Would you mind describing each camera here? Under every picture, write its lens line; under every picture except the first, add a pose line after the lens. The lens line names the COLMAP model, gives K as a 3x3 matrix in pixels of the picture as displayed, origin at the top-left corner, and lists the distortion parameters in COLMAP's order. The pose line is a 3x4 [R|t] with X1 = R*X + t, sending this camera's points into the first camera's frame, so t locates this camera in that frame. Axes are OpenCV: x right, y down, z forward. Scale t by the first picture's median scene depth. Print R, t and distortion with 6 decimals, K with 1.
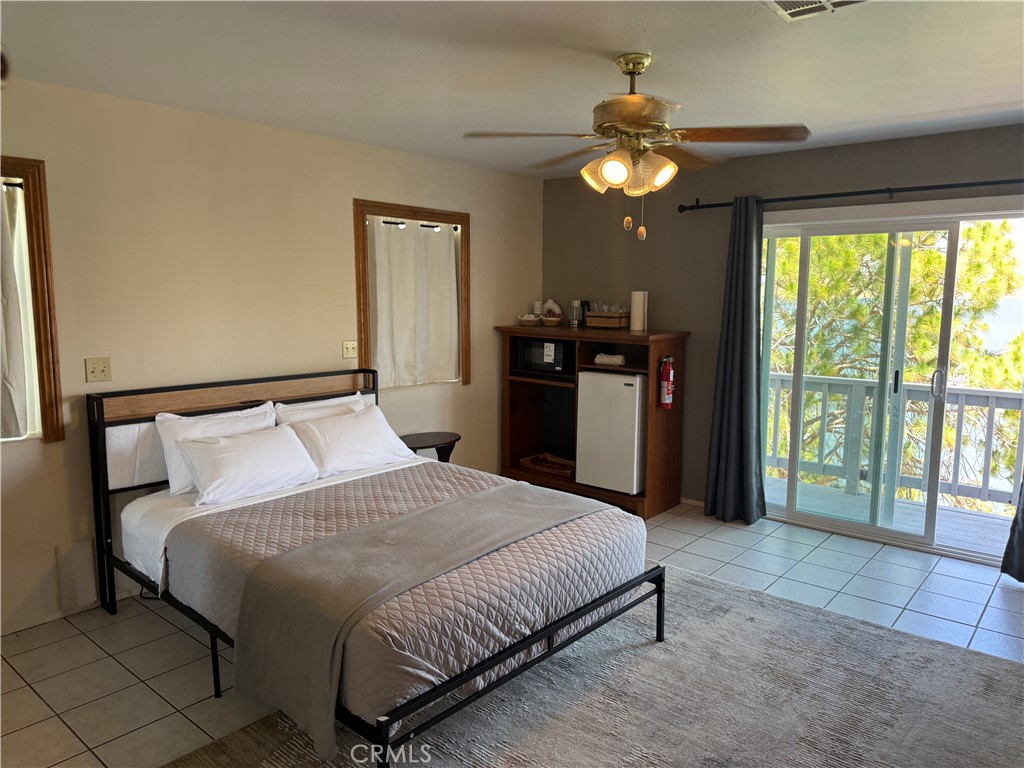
lens RADIAL K [[716.9, 0, 513.9], [0, 716.9, 382.5], [0, 0, 1]] dist [0.089345, -0.103013]
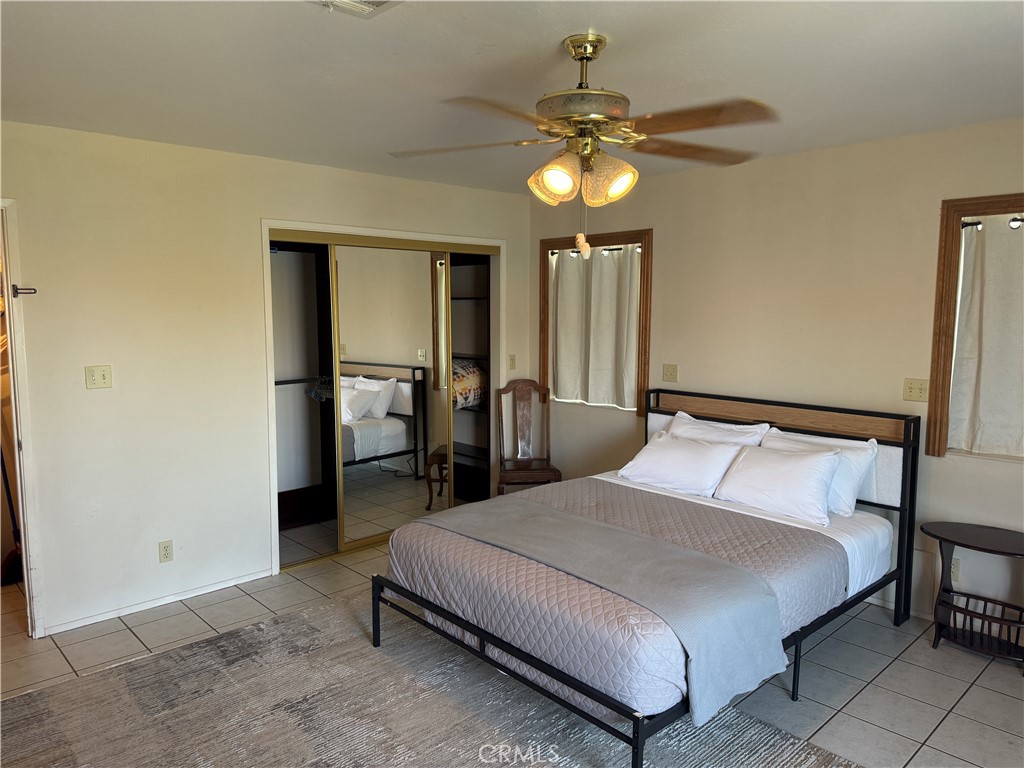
lens RADIAL K [[716.9, 0, 513.9], [0, 716.9, 382.5], [0, 0, 1]] dist [0.089345, -0.103013]
pose [[-0.103794, 0.099576, -0.989602, 1.060471], [-0.132236, 0.984761, 0.112958, -0.149610], [0.985769, 0.142585, -0.089045, 1.085673]]
